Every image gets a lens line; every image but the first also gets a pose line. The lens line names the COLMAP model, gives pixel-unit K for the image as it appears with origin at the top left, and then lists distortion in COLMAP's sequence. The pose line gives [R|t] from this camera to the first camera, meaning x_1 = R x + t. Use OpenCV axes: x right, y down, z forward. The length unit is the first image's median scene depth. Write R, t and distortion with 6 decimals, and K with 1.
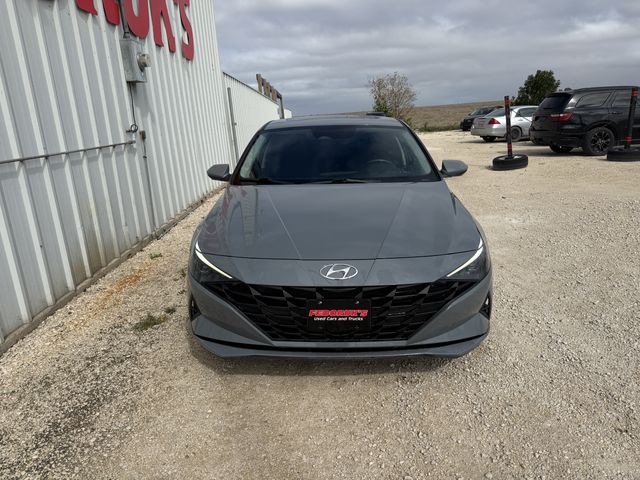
lens RADIAL K [[461.6, 0, 320.0], [0, 461.6, 240.0], [0, 0, 1]] dist [0.039460, -0.038587]
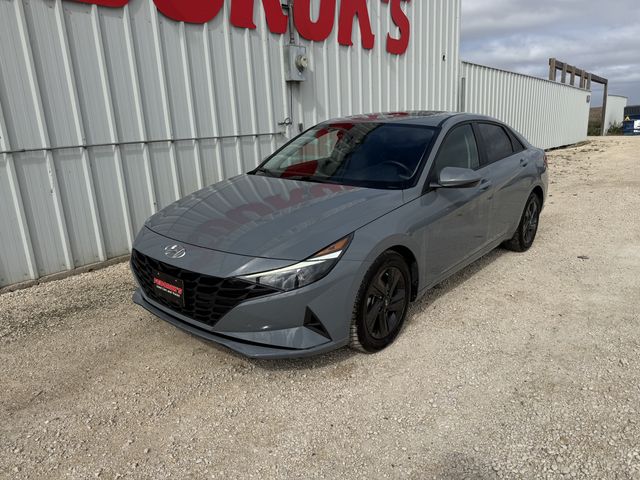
lens RADIAL K [[457.8, 0, 320.8], [0, 457.8, 248.7], [0, 0, 1]] dist [0.038741, -0.048980]
pose [[0.772548, 0.190185, -0.605804, 0.420723], [-0.164625, 0.981458, 0.098180, -0.046317], [0.613244, 0.023882, 0.789533, 0.126402]]
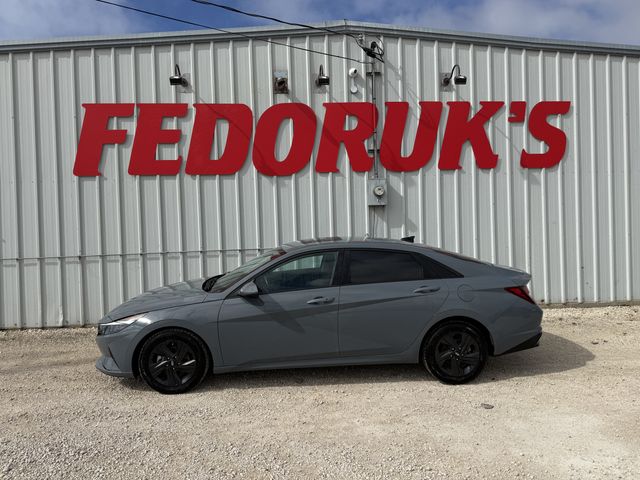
lens RADIAL K [[457.8, 0, 320.8], [0, 457.8, 248.7], [0, 0, 1]] dist [0.038741, -0.048980]
pose [[0.054477, 0.095841, -0.993905, 0.985557], [-0.230982, 0.969594, 0.080837, -0.271973], [0.971432, 0.225170, 0.074958, 0.723228]]
